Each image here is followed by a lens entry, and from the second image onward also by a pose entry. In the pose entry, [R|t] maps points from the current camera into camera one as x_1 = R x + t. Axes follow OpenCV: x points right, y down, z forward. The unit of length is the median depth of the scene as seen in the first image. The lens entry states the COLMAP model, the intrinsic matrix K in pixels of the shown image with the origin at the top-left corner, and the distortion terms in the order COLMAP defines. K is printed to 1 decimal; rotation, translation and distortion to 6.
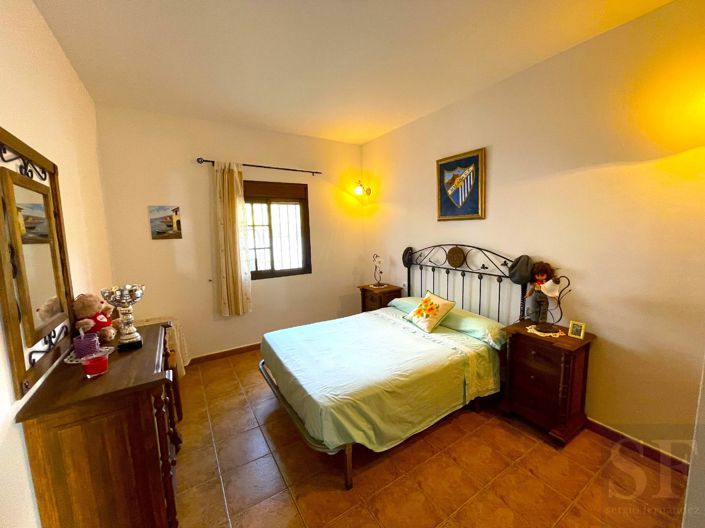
lens RADIAL K [[283.8, 0, 351.7], [0, 283.8, 263.4], [0, 0, 1]] dist [0.000196, 0.000025]
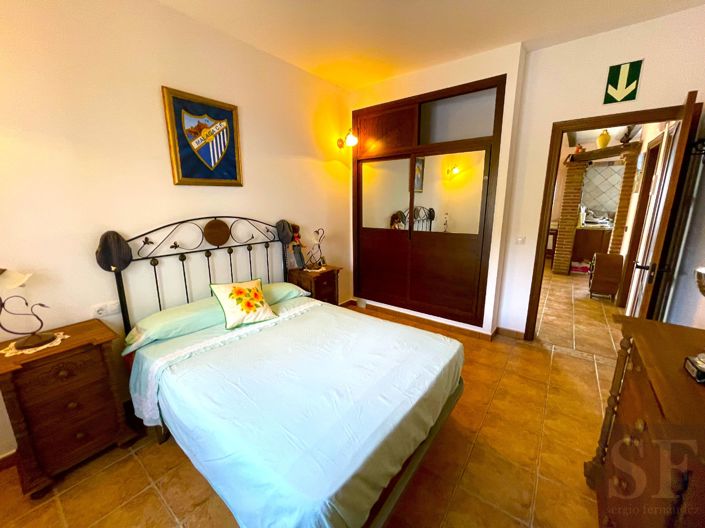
lens RADIAL K [[283.8, 0, 352.8], [0, 283.8, 259.9], [0, 0, 1]] dist [0.000196, 0.000025]
pose [[-0.337909, -0.180413, 0.923726, -0.536145], [0.126405, 0.963865, 0.234492, -0.091386], [-0.932652, 0.196000, -0.302893, 0.939538]]
